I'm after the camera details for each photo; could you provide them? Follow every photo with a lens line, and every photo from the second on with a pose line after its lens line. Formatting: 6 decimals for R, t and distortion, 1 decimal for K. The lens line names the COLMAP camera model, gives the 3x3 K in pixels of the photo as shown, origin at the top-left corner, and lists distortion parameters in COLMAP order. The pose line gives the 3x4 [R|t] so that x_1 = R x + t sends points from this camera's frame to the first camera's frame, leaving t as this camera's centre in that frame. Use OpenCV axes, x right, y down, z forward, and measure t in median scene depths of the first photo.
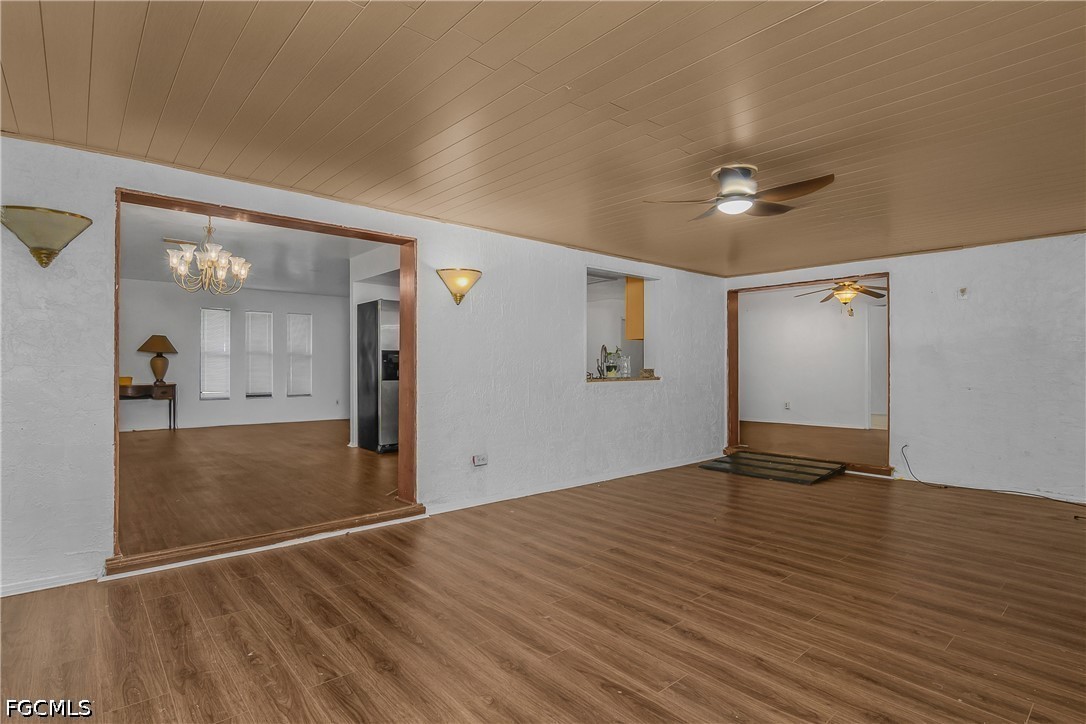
lens RADIAL K [[535.2, 0, 538.9], [0, 535.2, 366.7], [0, 0, 1]] dist [-0.013432, 0.000174]
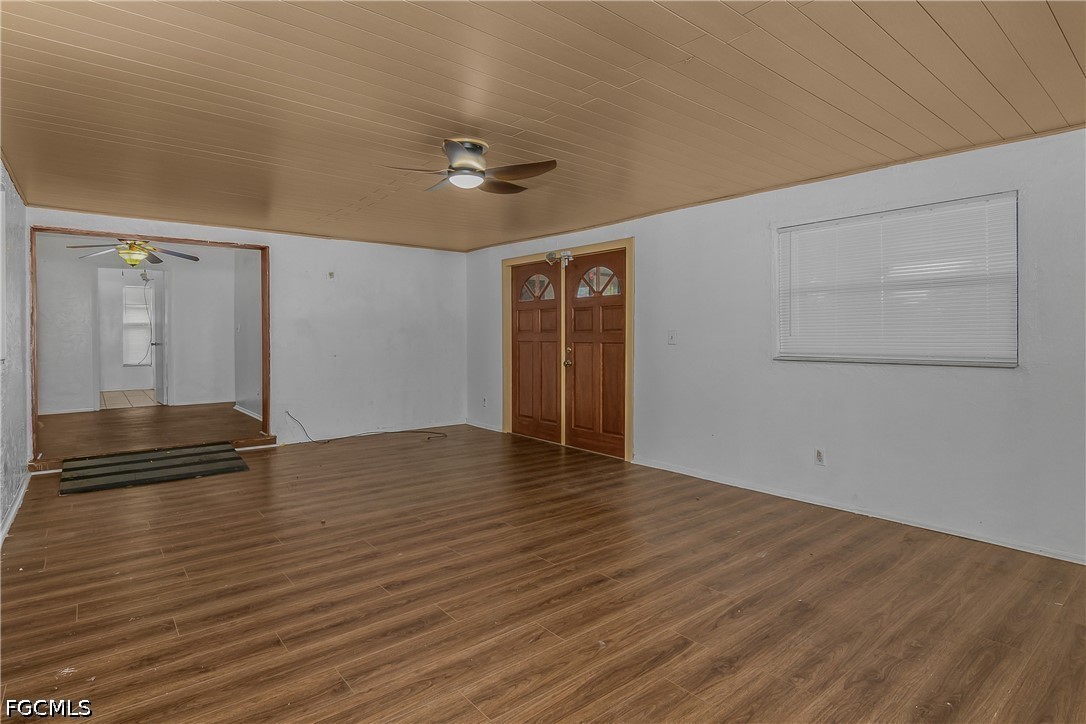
lens RADIAL K [[524.7, 0, 543.3], [0, 524.7, 335.5], [0, 0, 1]] dist [-0.014462, 0.000195]
pose [[0.073671, -0.001083, 0.997282, -0.678756], [0.003556, 0.999993, 0.000823, -0.009754], [-0.997276, 0.003486, 0.073674, 0.869036]]
